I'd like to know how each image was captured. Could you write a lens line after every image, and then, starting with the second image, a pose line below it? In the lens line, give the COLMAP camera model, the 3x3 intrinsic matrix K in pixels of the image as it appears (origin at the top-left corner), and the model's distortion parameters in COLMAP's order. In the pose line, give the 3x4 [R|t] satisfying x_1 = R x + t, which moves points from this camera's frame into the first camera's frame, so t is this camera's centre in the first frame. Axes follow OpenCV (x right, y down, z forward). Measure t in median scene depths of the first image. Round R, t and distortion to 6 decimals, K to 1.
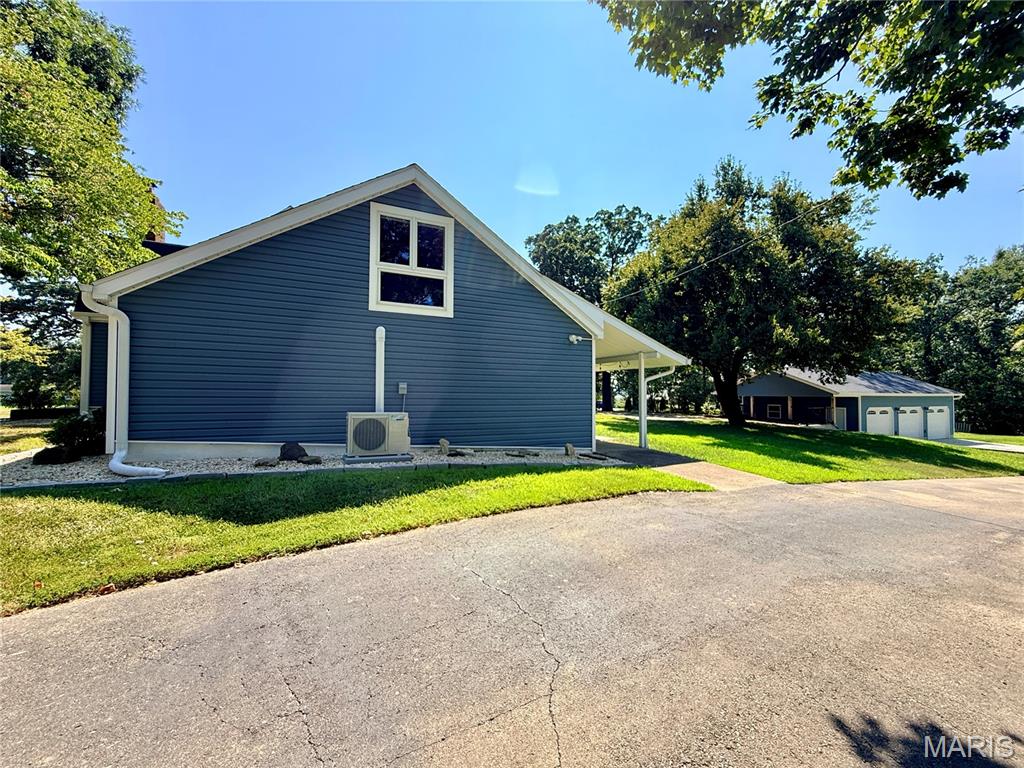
lens RADIAL K [[403.9, 0, 512.0], [0, 403.9, 384.0], [0, 0, 1]] dist [0.000287, -0.000141]
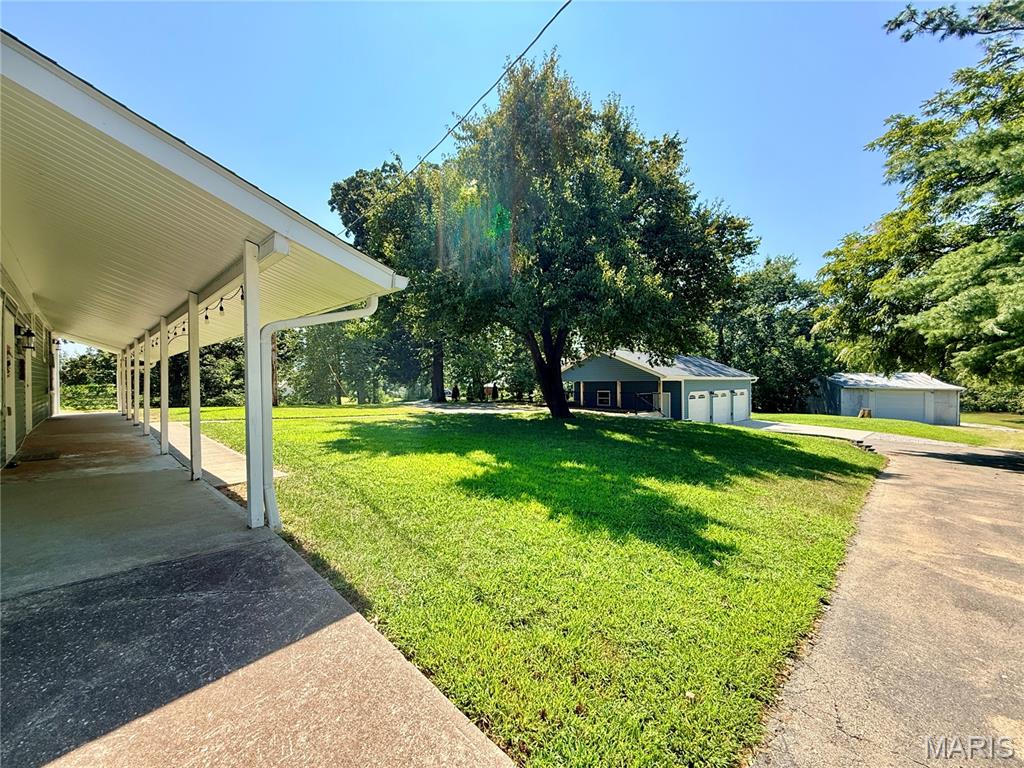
lens RADIAL K [[403.9, 0, 512.0], [0, 403.9, 384.0], [0, 0, 1]] dist [0.000287, -0.000141]
pose [[0.939884, -0.012913, 0.341250, 0.166801], [0.003847, 0.999622, 0.027230, 0.012053], [-0.341473, -0.024281, 0.939578, 0.251255]]
